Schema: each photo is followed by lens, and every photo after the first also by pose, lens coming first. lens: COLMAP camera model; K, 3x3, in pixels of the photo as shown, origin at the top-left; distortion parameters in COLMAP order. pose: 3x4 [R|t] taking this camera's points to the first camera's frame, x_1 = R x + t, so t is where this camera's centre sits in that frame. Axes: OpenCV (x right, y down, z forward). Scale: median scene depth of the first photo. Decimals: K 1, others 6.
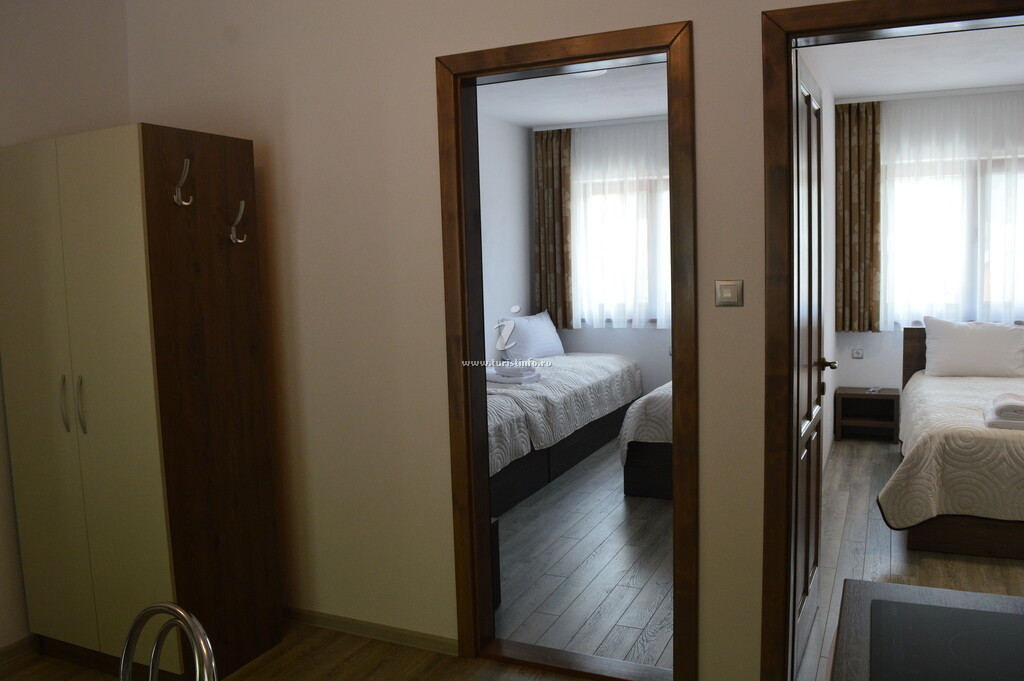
lens RADIAL K [[809.5, 0, 512.3], [0, 809.5, 341.8], [0, 0, 1]] dist [-0.085288, 0.006776]
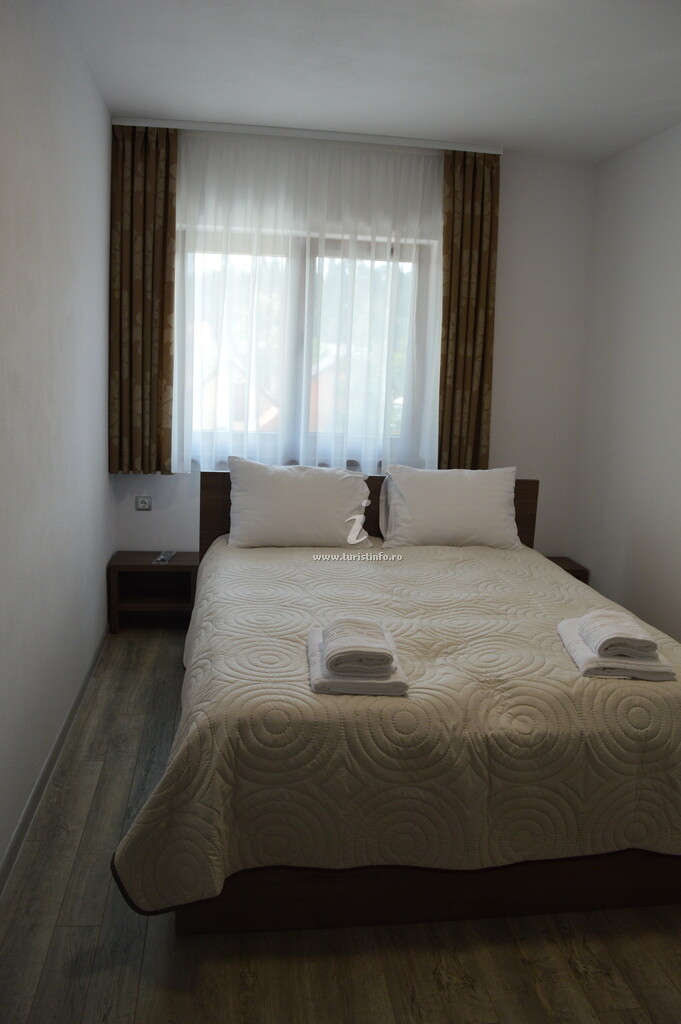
lens RADIAL K [[809.5, 0, 341.3], [0, 809.5, 508.8], [0, 0, 1]] dist [-0.085288, 0.006776]
pose [[0.835434, -0.027707, 0.548891, 0.206513], [-0.016866, 0.996965, 0.075996, -0.038930], [-0.549331, -0.072748, 0.832432, 0.345611]]
